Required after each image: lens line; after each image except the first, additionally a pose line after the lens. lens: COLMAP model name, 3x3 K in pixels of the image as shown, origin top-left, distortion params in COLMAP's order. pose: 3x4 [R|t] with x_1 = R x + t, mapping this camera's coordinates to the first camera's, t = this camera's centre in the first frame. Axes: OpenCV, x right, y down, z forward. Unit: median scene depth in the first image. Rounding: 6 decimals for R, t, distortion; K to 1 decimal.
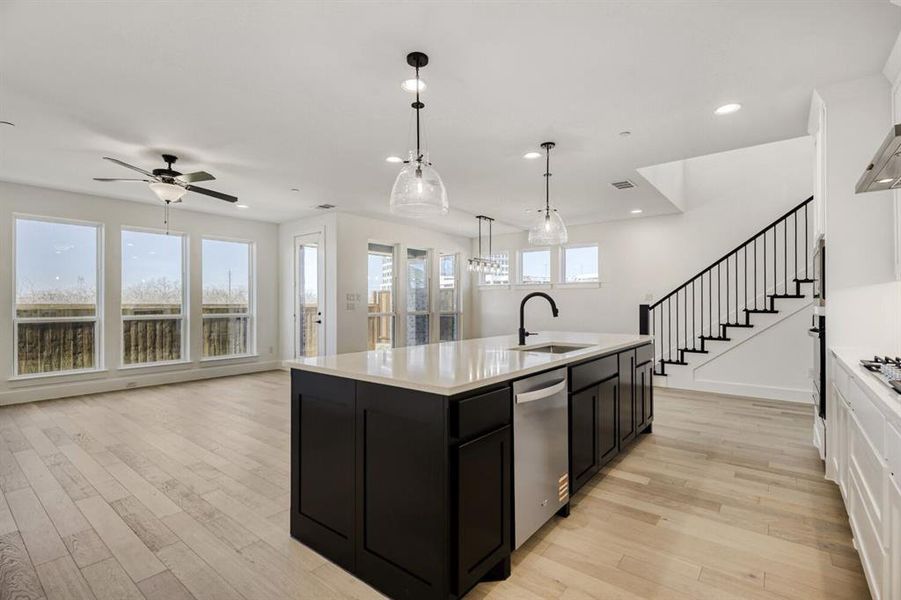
lens RADIAL K [[408.5, 0, 467.9], [0, 408.5, 302.3], [0, 0, 1]] dist [-0.001346, -0.000477]
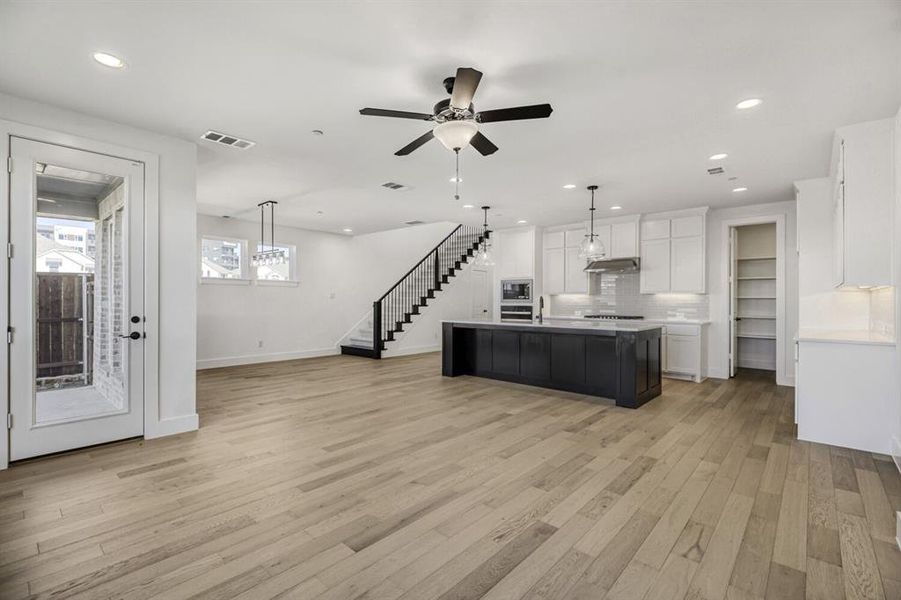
lens RADIAL K [[401.8, 0, 443.9], [0, 401.8, 299.7], [0, 0, 1]] dist [-0.001637, -0.000235]
pose [[0.099257, 0.003533, 0.995056, -0.823354], [-0.005964, 0.999978, -0.002955, 0.000725], [-0.995044, -0.005642, 0.099276, 0.555963]]
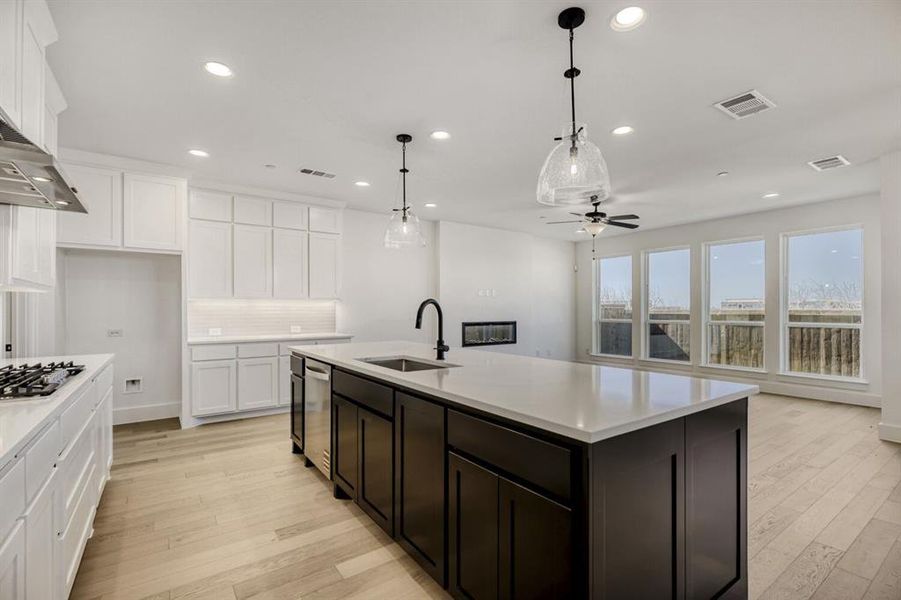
lens RADIAL K [[417.8, 0, 448.4], [0, 417.8, 309.2], [0, 0, 1]] dist [-0.002297, -0.000228]
pose [[-0.302888, 0.000748, -0.953026, 0.428026], [0.004306, 0.999991, -0.000583, -0.001455], [0.953016, -0.004281, -0.302889, 0.560666]]
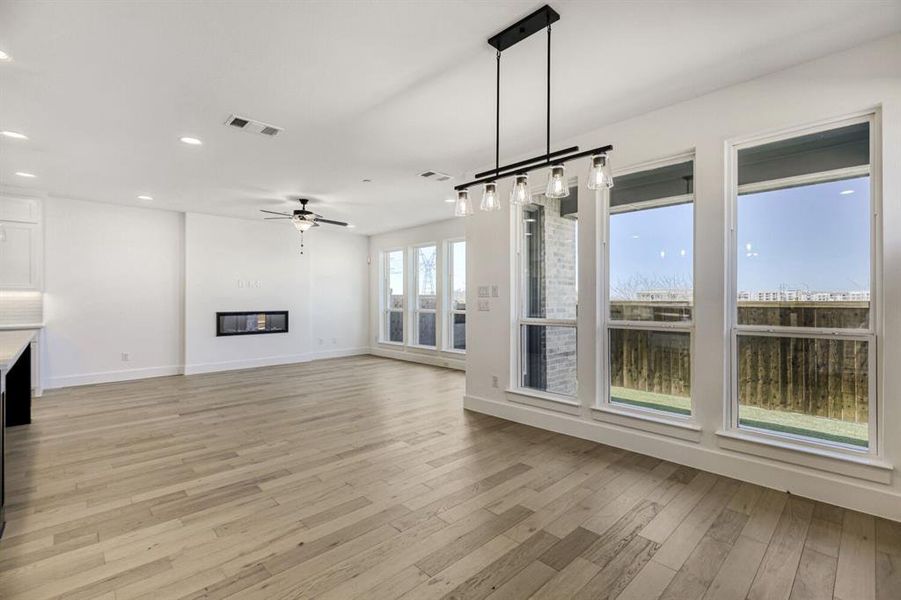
lens RADIAL K [[418.4, 0, 450.5], [0, 418.4, 300.0], [0, 0, 1]] dist [-0.004043, -0.000411]
pose [[-0.181227, 0.002832, -0.983437, 0.377915], [0.003436, 0.999992, 0.002247, -0.001001], [0.983435, -0.002972, -0.181235, 1.050122]]
